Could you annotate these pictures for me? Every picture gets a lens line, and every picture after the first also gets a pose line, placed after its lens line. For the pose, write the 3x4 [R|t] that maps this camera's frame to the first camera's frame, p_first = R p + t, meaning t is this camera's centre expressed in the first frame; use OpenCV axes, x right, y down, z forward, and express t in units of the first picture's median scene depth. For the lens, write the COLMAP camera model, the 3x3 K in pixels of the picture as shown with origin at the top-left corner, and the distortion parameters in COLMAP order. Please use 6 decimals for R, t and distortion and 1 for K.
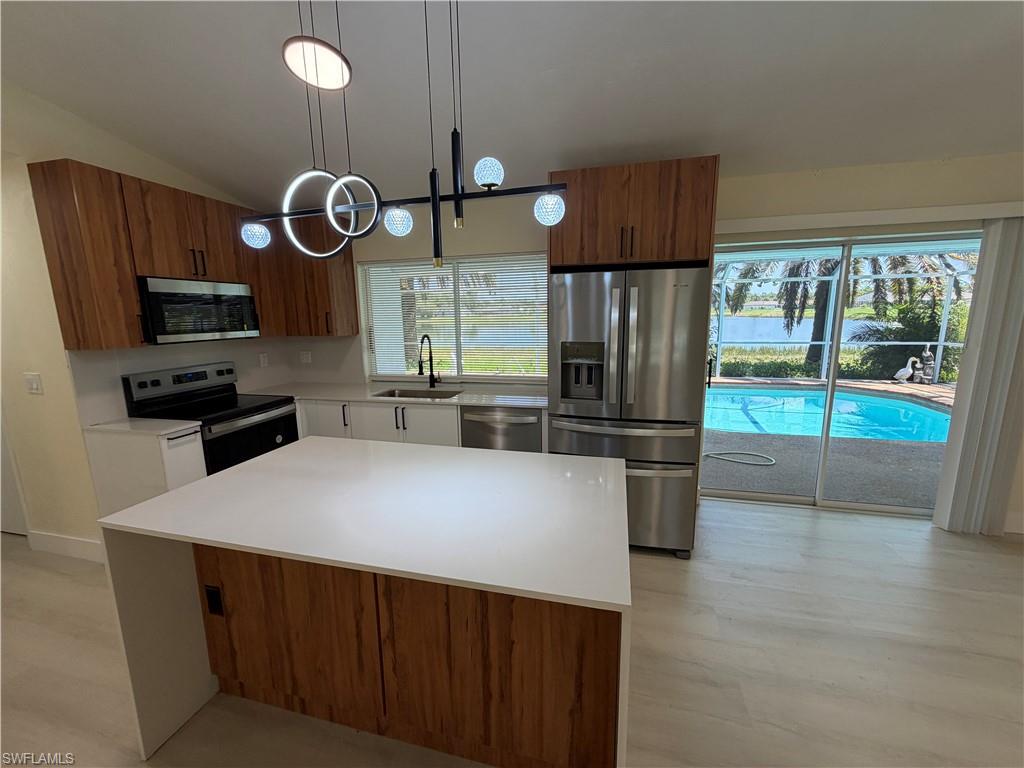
lens RADIAL K [[413.4, 0, 510.5], [0, 413.4, 384.8], [0, 0, 1]] dist [0.001125, -0.000067]
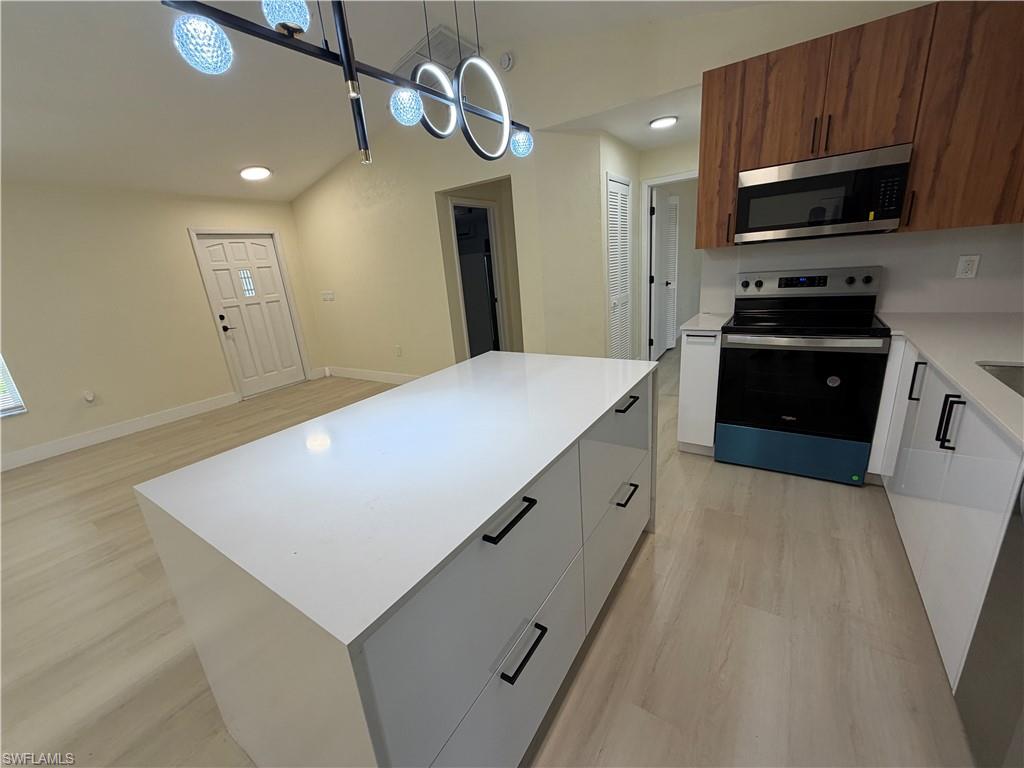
lens RADIAL K [[413.4, 0, 511.9], [0, 413.4, 383.3], [0, 0, 1]] dist [0.001125, -0.000067]
pose [[-0.334036, 0.311070, -0.889750, 0.321332], [-0.070255, 0.933129, 0.352611, -0.095914], [0.939939, 0.180294, -0.289844, 0.827319]]
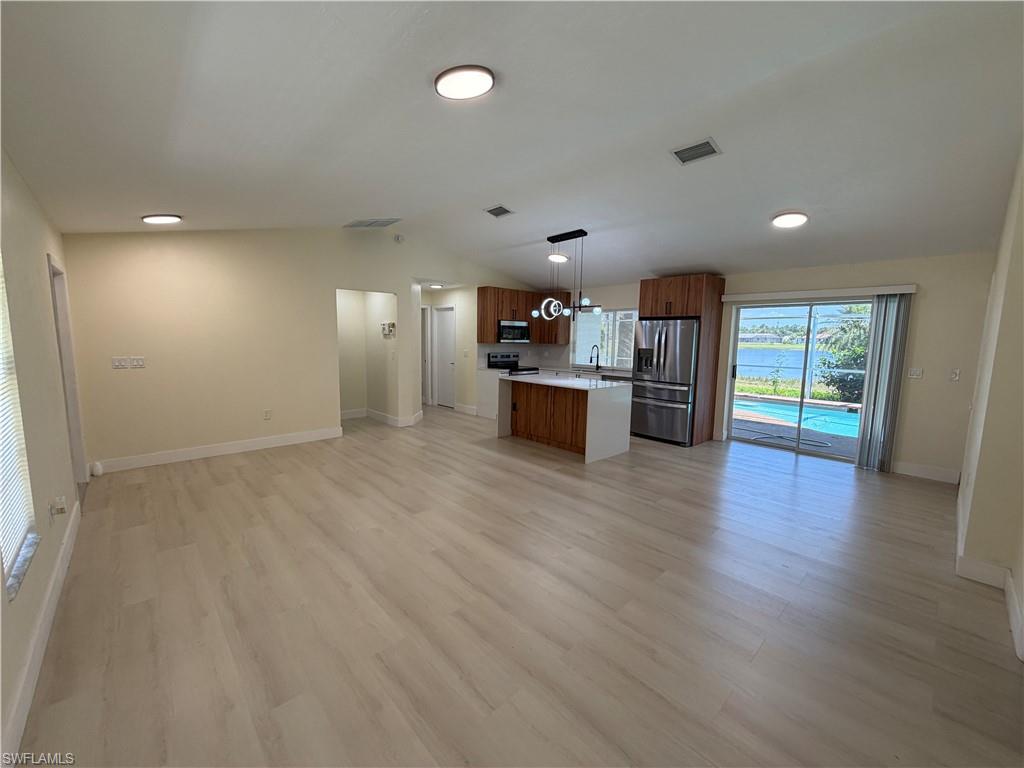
lens RADIAL K [[413.4, 0, 506.6], [0, 413.4, 382.5], [0, 0, 1]] dist [0.001125, -0.000067]
pose [[0.839419, 0.091380, -0.535747, 0.779613], [-0.123430, 0.992059, -0.024181, 0.245254], [0.529283, 0.086426, 0.844032, -1.420221]]
